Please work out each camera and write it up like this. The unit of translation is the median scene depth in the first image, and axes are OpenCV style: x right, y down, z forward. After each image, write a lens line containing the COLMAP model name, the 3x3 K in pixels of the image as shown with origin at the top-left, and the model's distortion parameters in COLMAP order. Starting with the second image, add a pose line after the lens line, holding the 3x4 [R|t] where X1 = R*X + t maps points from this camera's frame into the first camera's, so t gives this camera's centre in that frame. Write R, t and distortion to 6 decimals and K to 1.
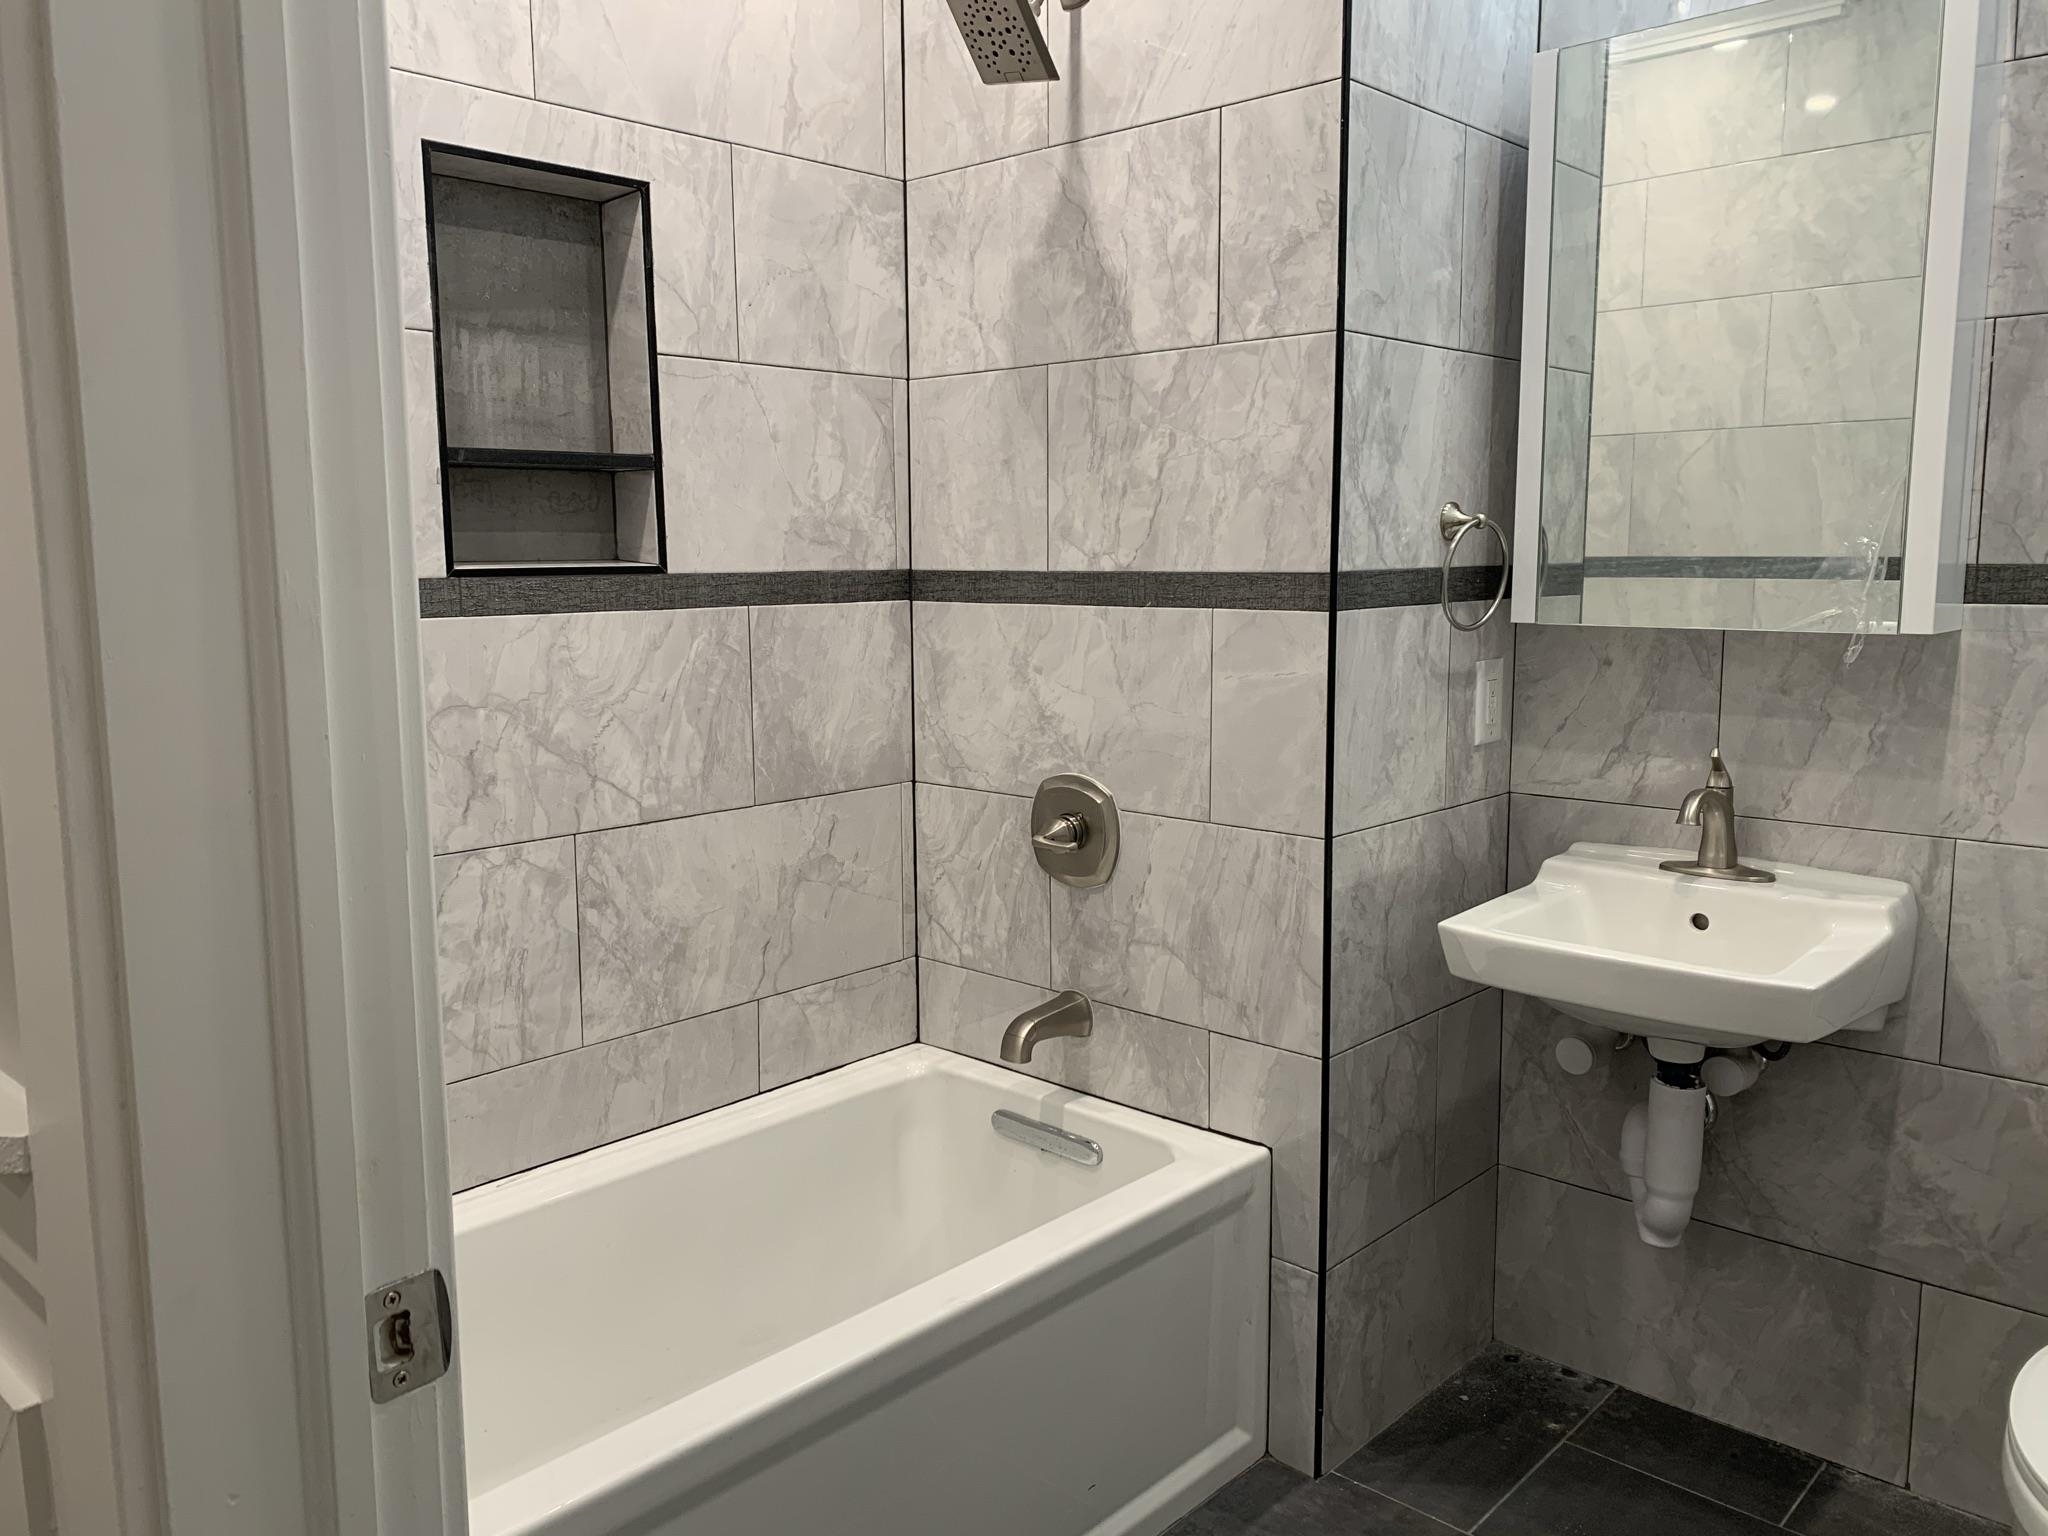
lens RADIAL K [[1557.7, 0, 1019.8], [0, 1557.7, 767.7], [0, 0, 1]] dist [0.007128, -0.001816]
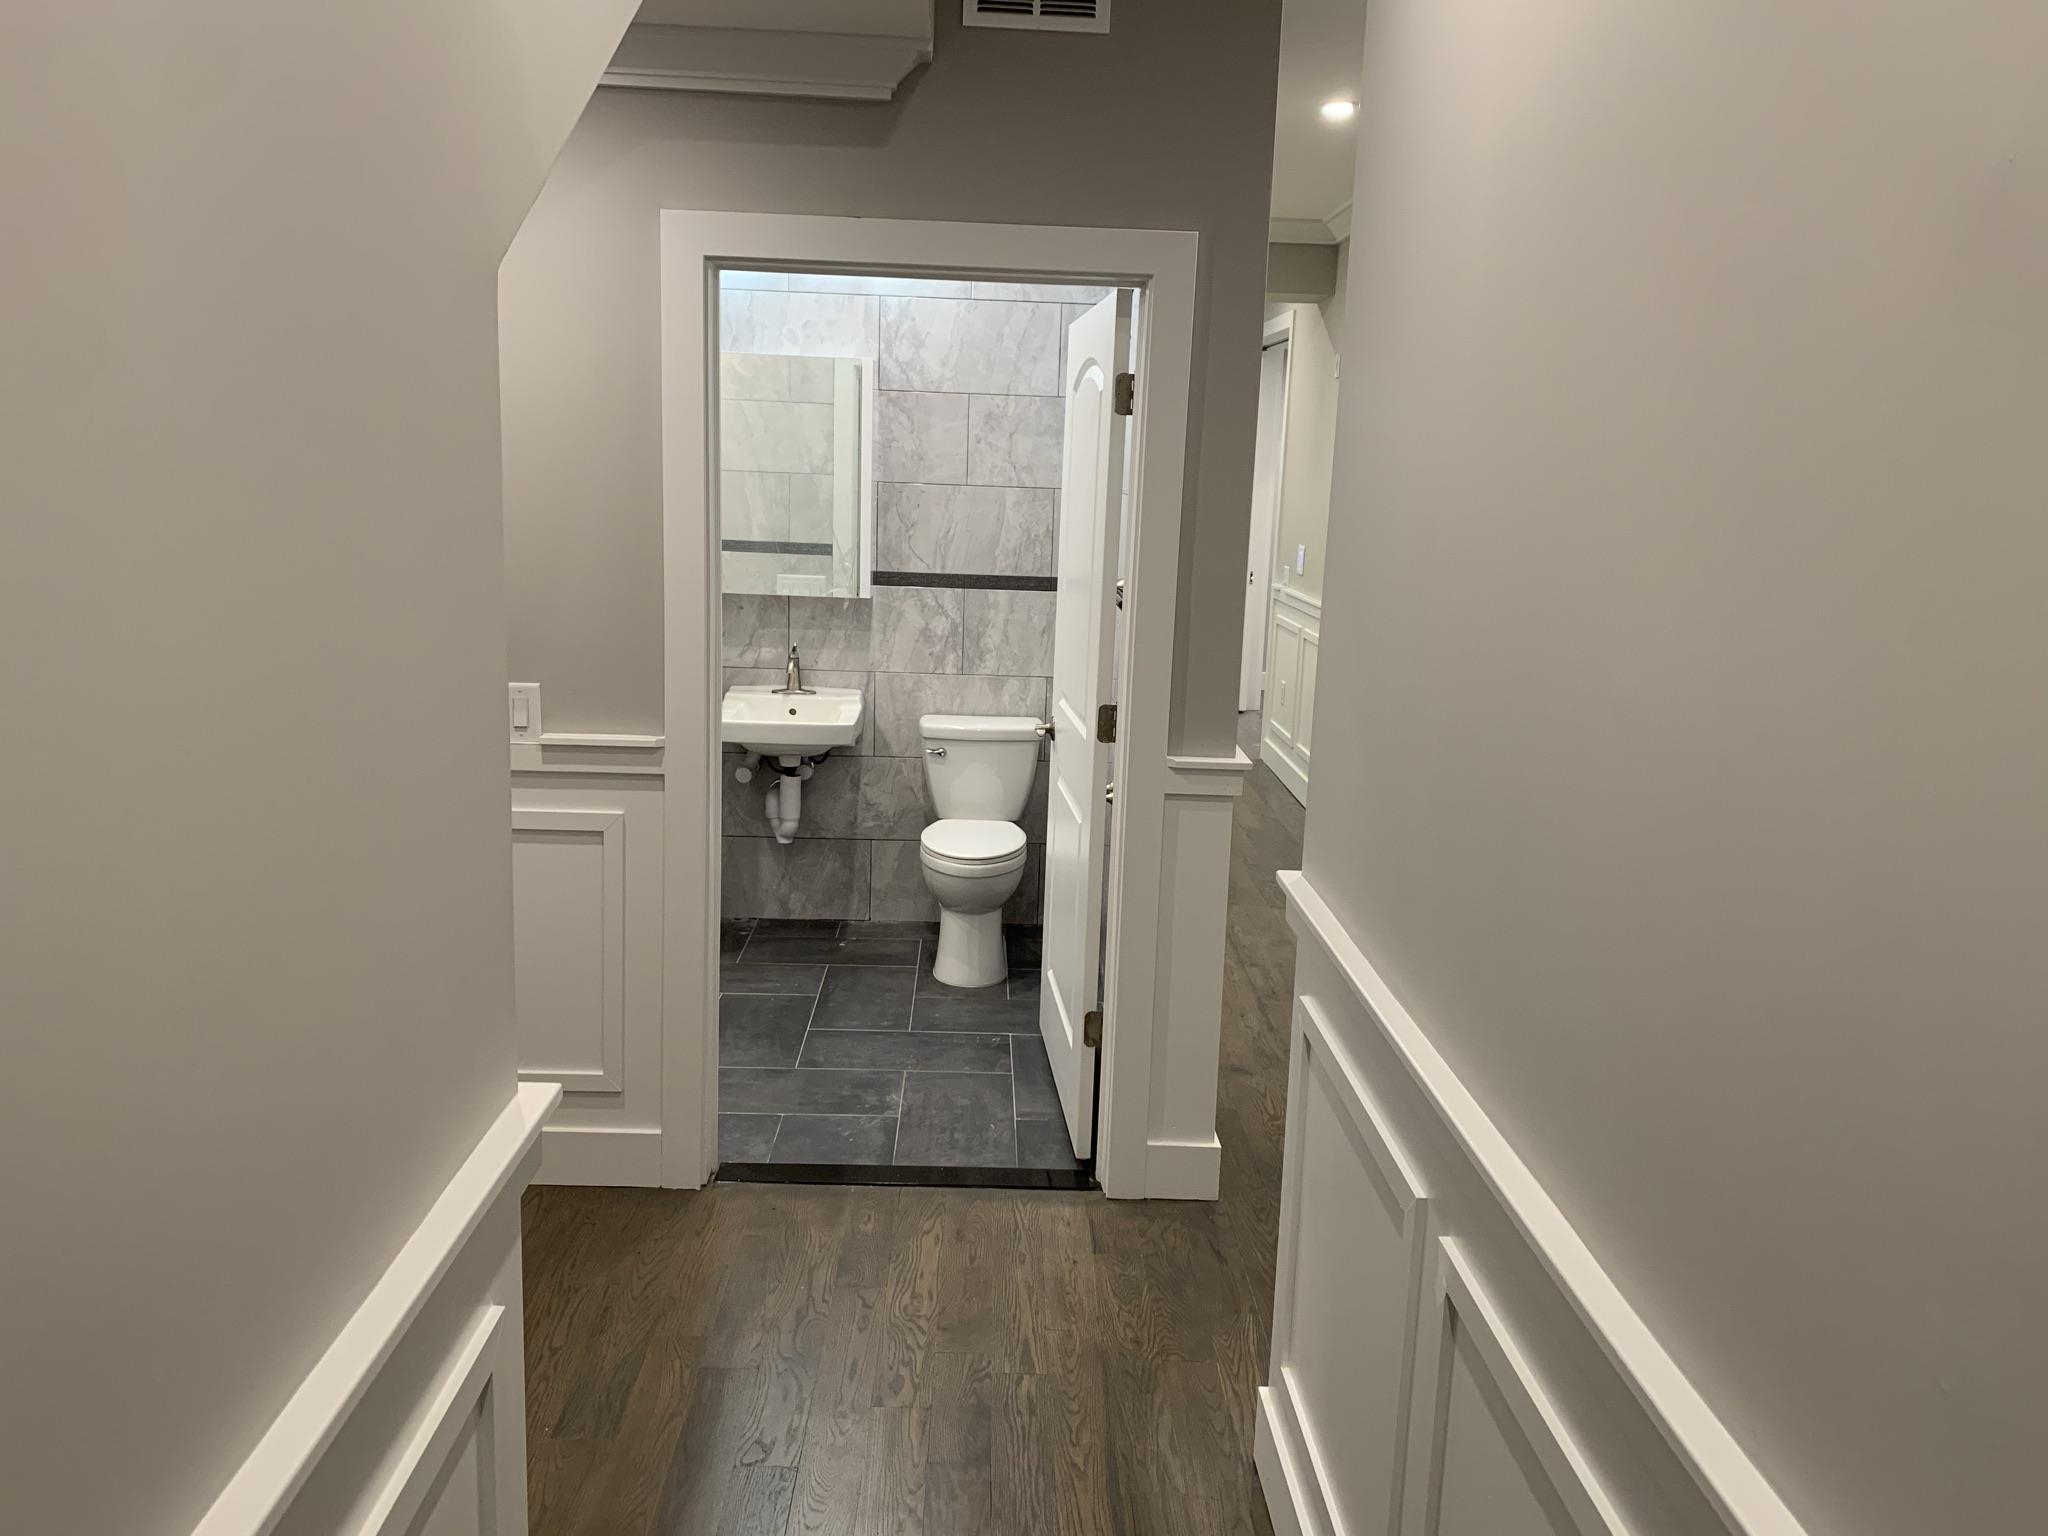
lens RADIAL K [[1557.7, 0, 1024.8], [0, 1557.7, 767.7], [0, 0, 1]] dist [0.007128, -0.001816]
pose [[0.714265, -0.098122, 0.692963, -1.055167], [0.054230, 0.994906, 0.084980, -0.004897], [-0.697771, -0.023119, 0.715948, -1.072314]]
